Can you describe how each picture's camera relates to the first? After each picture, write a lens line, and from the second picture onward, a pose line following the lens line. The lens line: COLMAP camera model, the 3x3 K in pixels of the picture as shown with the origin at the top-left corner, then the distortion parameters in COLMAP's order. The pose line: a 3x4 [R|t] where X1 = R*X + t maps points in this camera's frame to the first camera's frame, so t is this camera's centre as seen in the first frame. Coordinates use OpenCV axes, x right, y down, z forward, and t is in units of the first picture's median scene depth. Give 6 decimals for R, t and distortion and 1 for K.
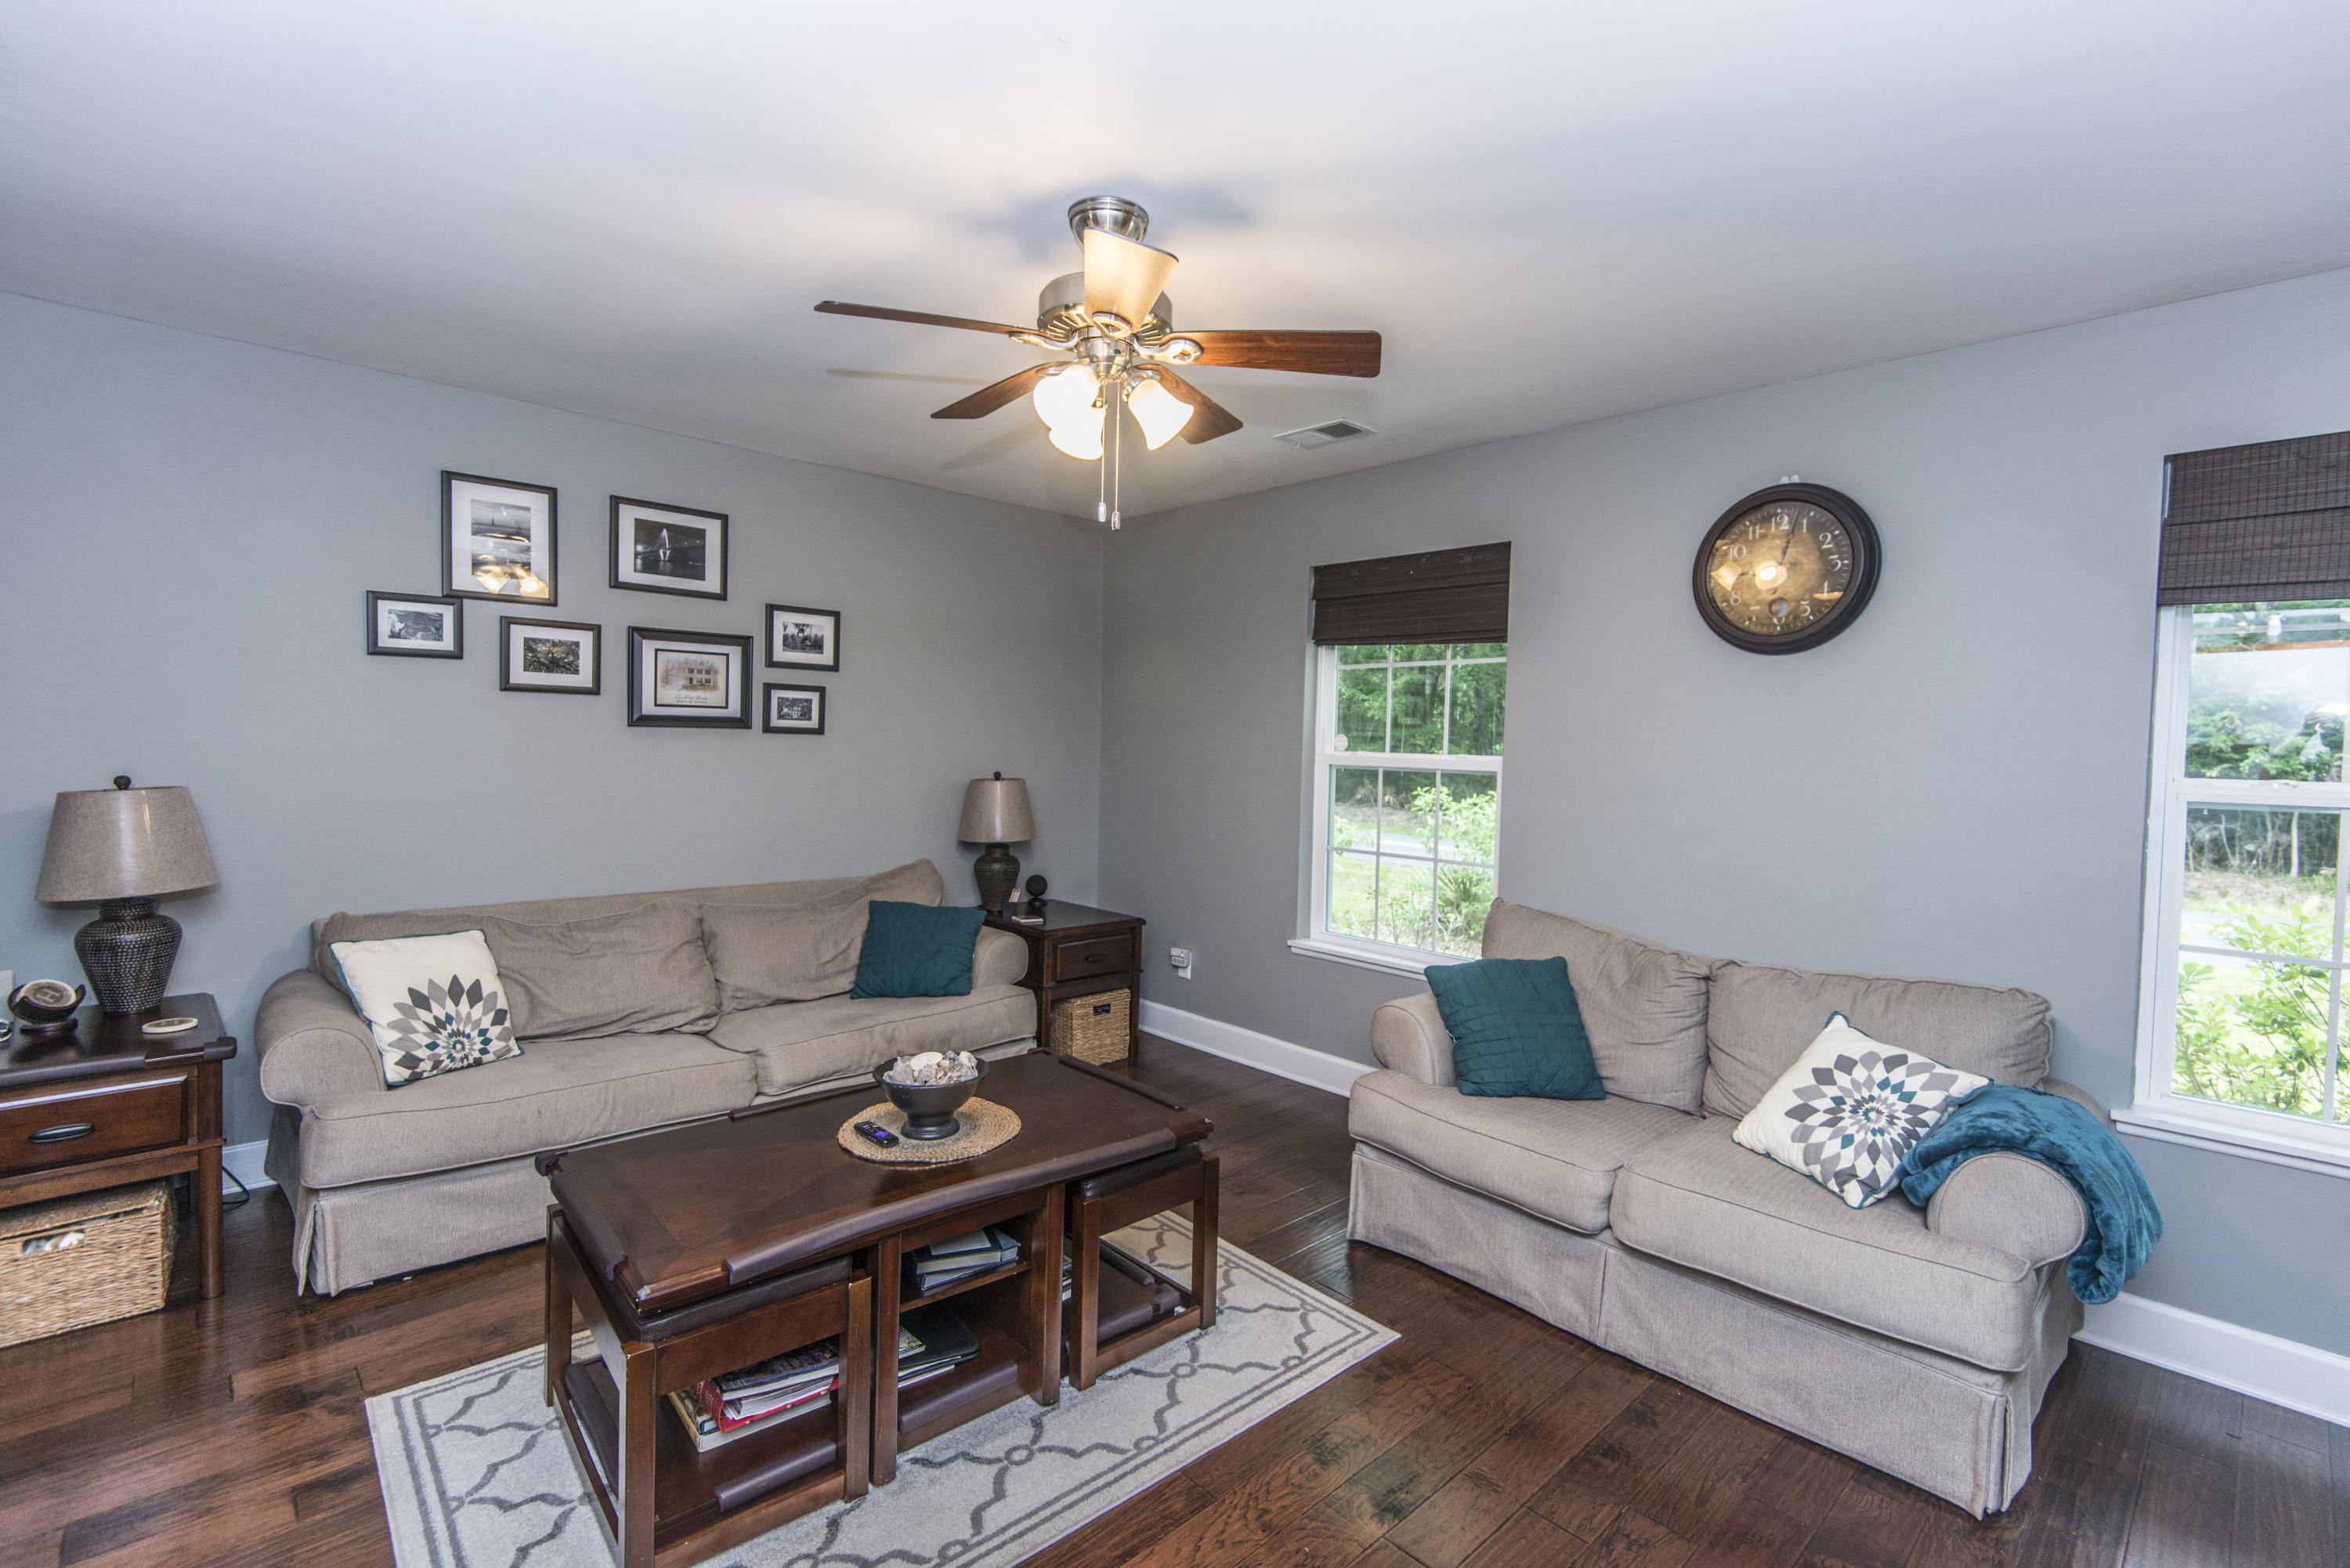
lens RADIAL K [[1063.8, 0, 1185.0], [0, 1063.8, 767.2], [0, 0, 1]] dist [0.056045, -0.036495]
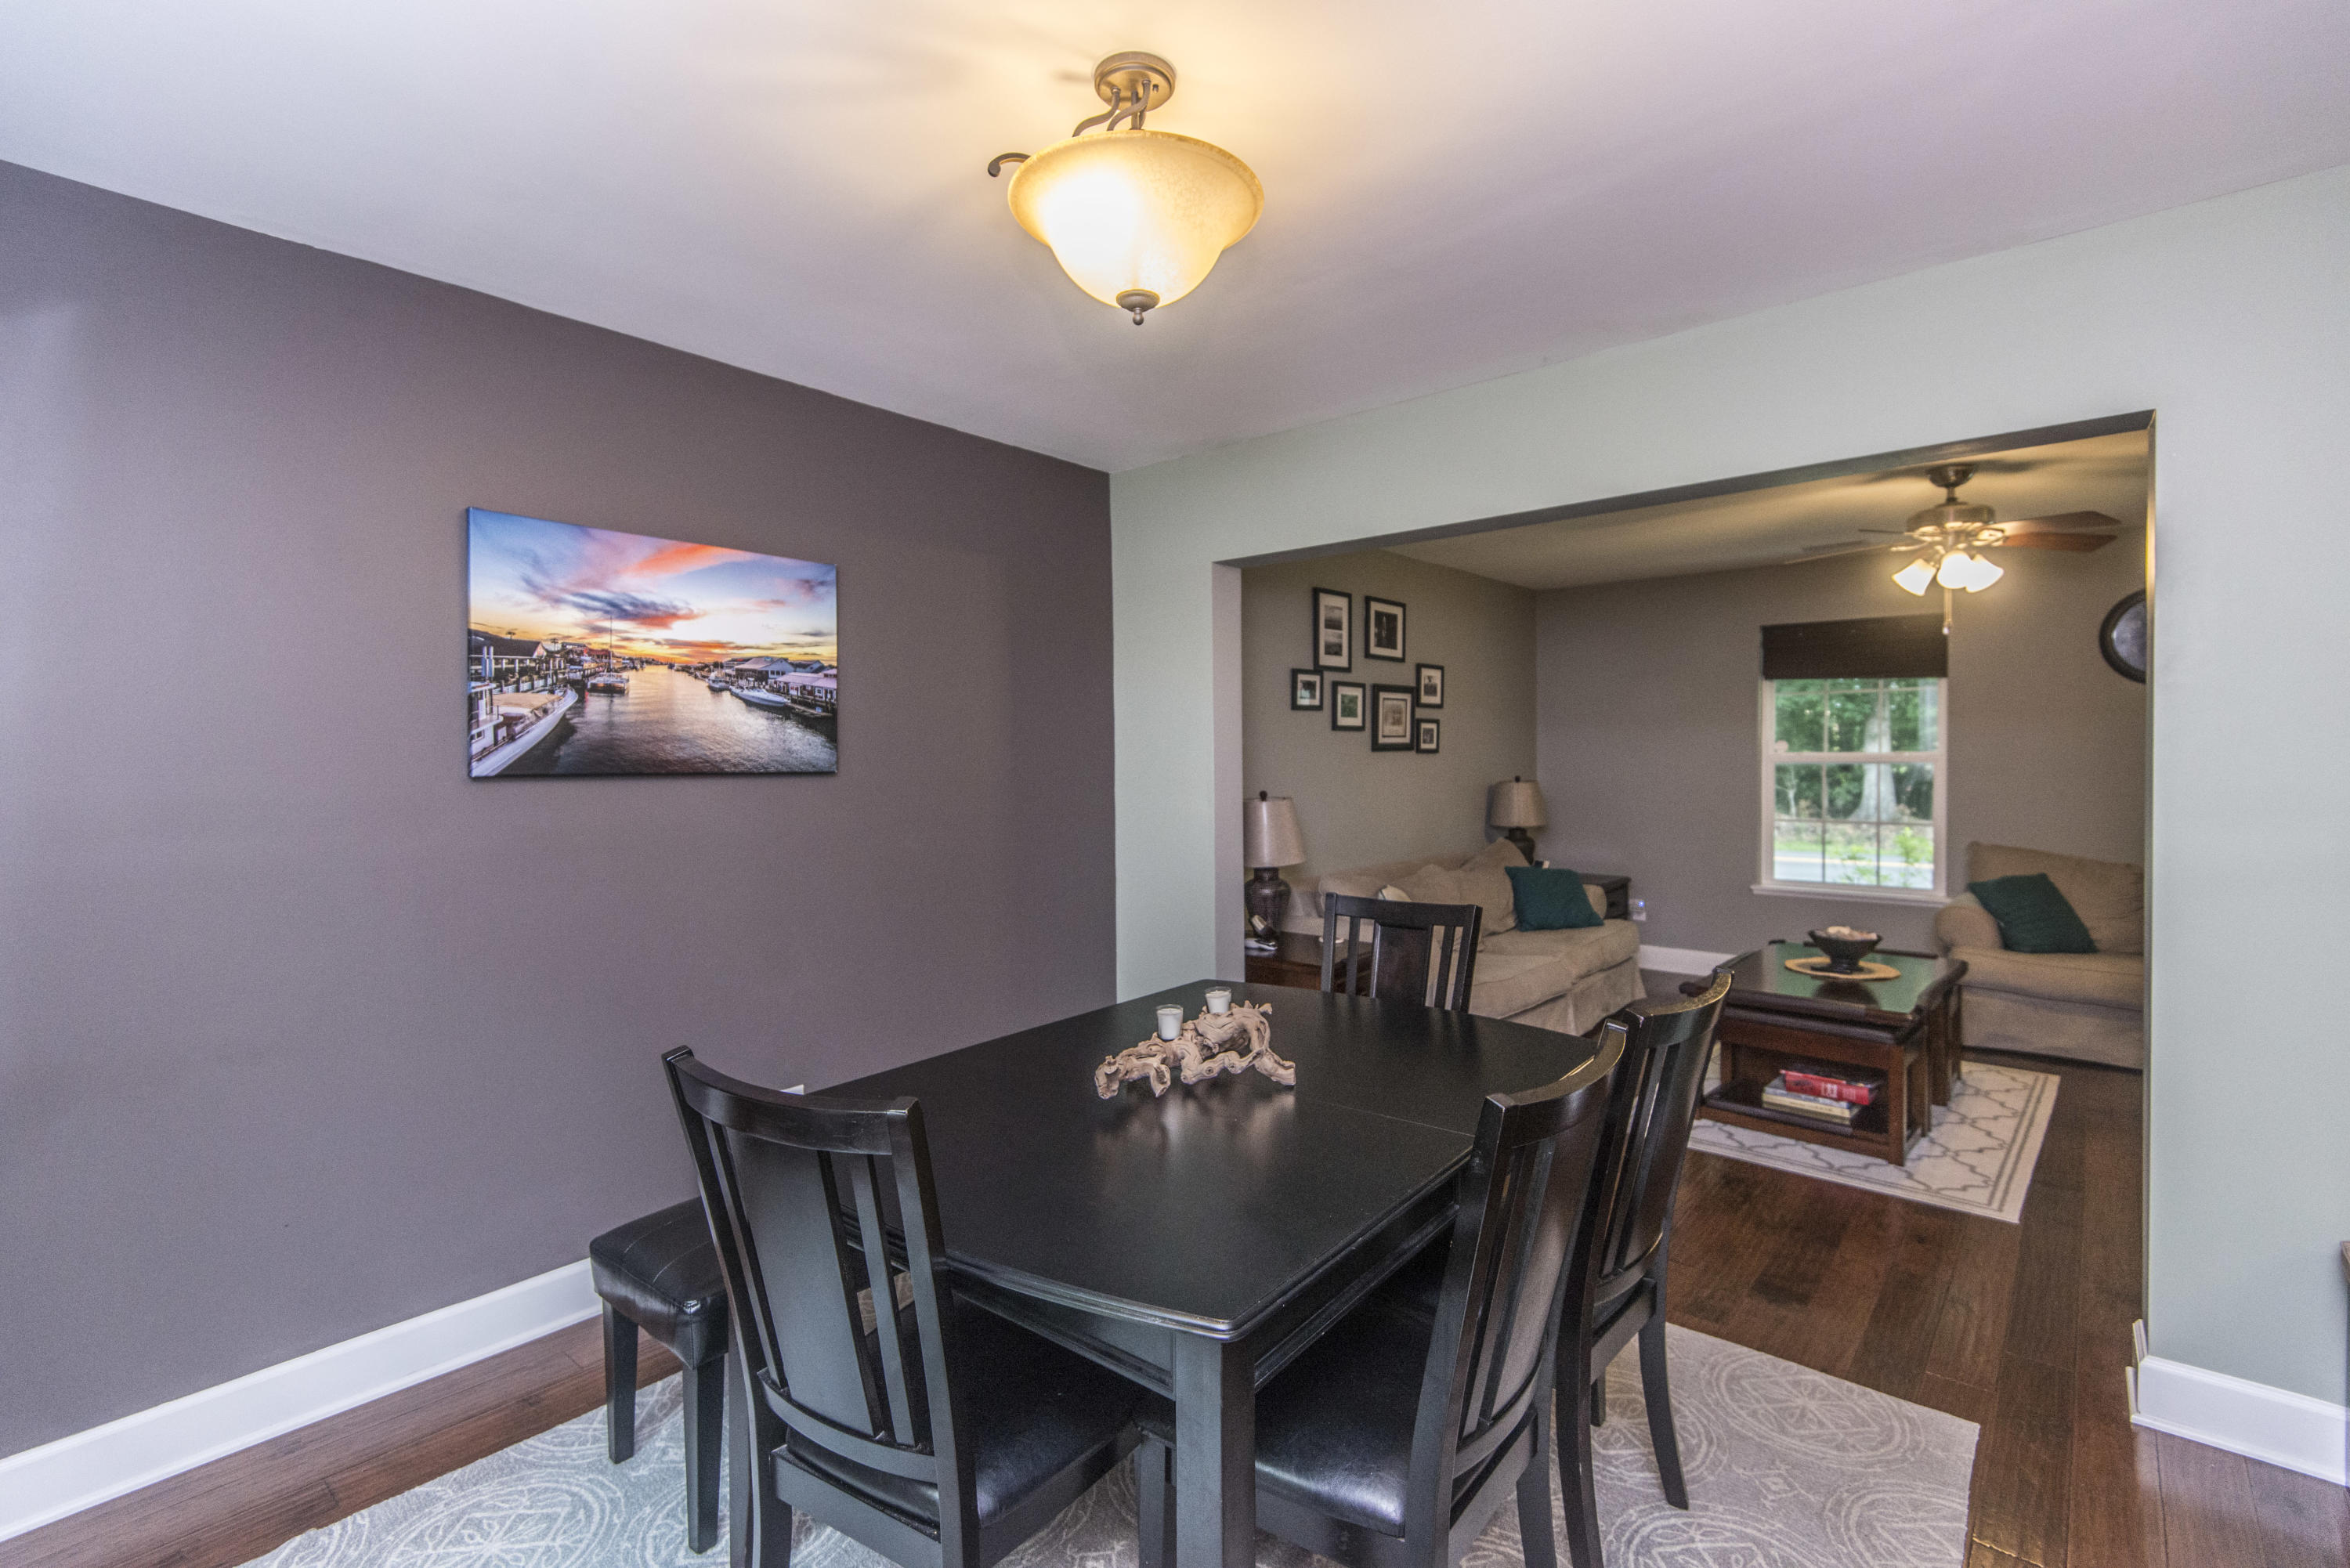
lens RADIAL K [[1057.0, 0, 1176.0], [0, 1057.0, 774.2], [0, 0, 1]] dist [0.038636, -0.018677]
pose [[0.994420, -0.036506, 0.098979, -0.892782], [0.037161, 0.999298, -0.004788, -0.010243], [-0.098734, 0.008439, 0.995078, -0.390885]]
